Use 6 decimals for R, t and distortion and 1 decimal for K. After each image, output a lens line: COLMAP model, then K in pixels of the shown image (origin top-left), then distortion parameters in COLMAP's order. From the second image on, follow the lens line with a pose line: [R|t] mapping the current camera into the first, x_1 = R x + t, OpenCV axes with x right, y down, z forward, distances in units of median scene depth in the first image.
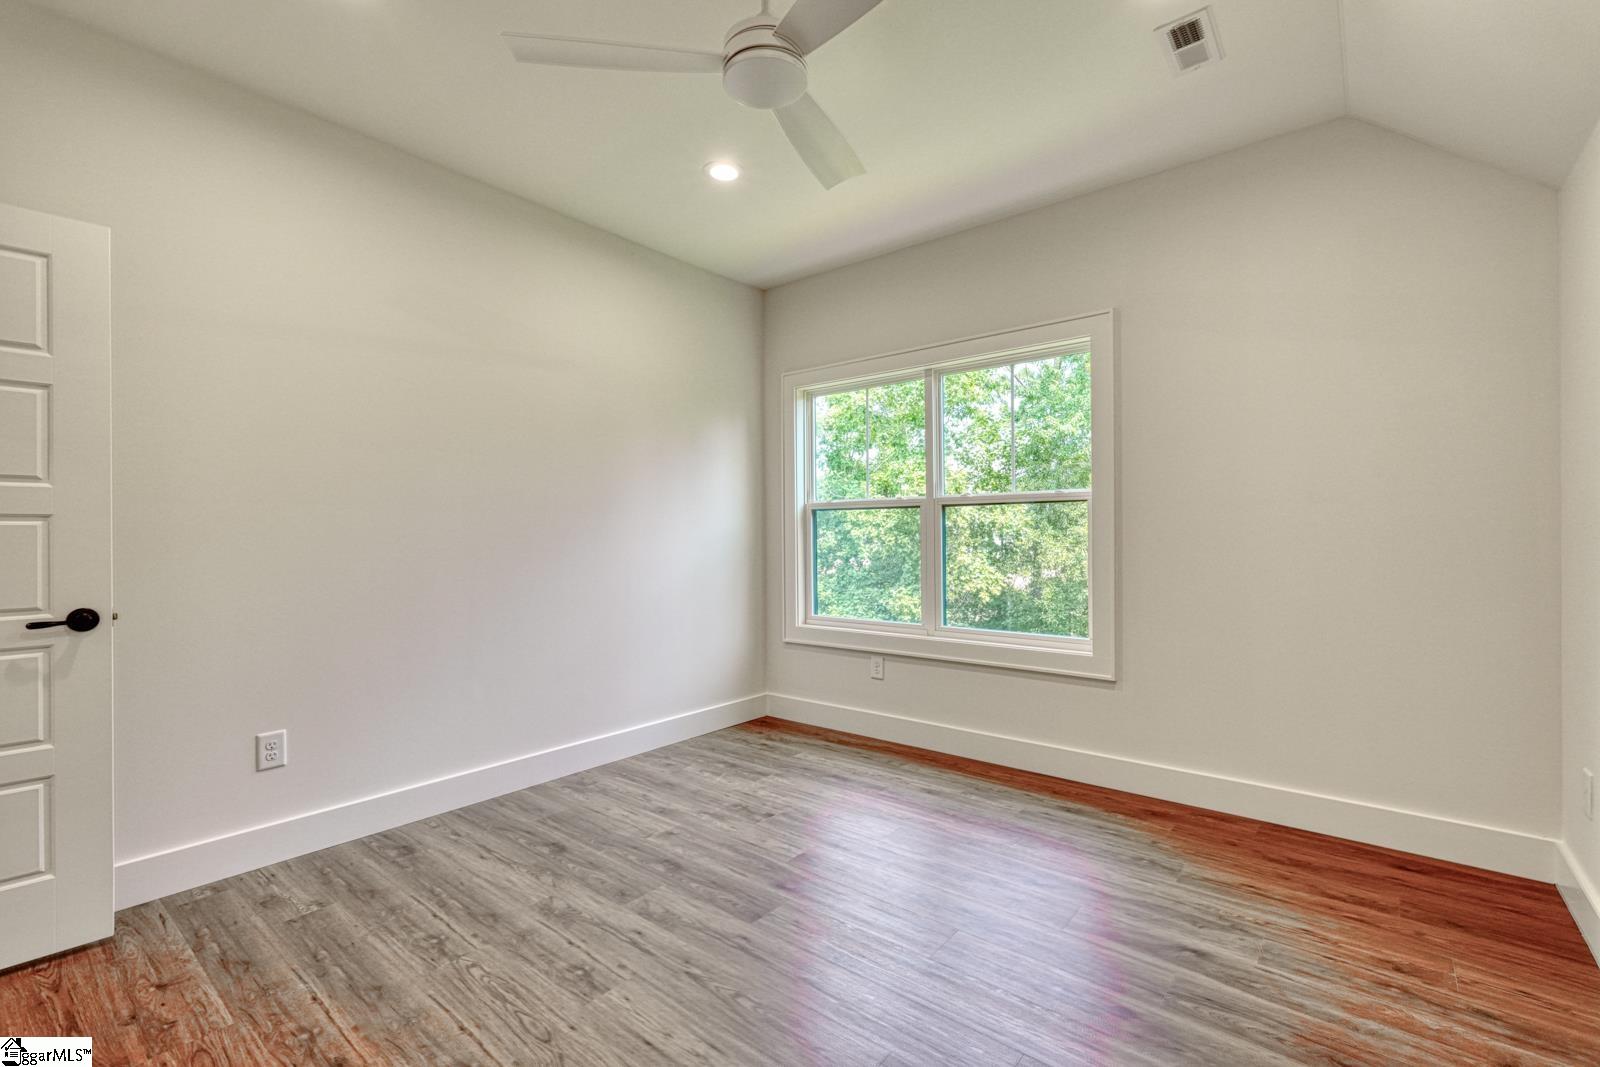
lens RADIAL K [[710.3, 0, 796.5], [0, 710.3, 536.4], [0, 0, 1]] dist [0.003220, 0.000406]
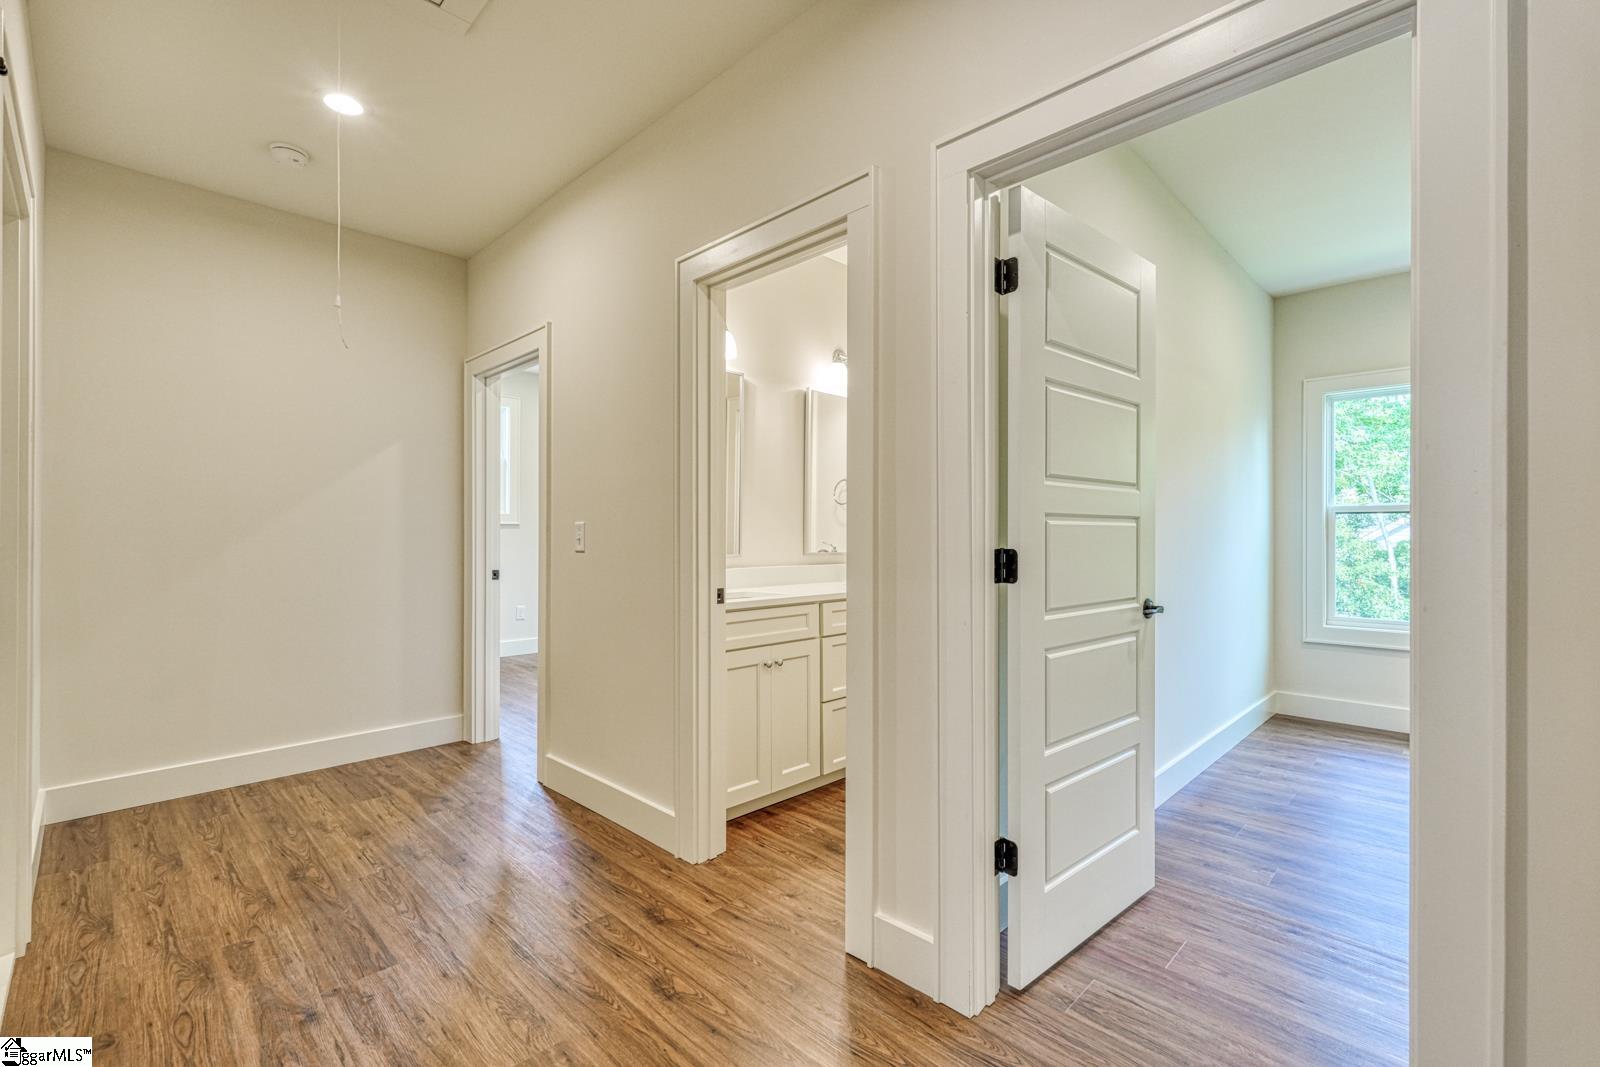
lens RADIAL K [[710.3, 0, 804.4], [0, 710.3, 537.9], [0, 0, 1]] dist [0.003220, 0.000406]
pose [[0.998137, 0.005030, -0.060809, -0.853682], [-0.005252, 0.999980, -0.003491, 0.006293], [0.060790, 0.003804, 0.998143, -0.096226]]
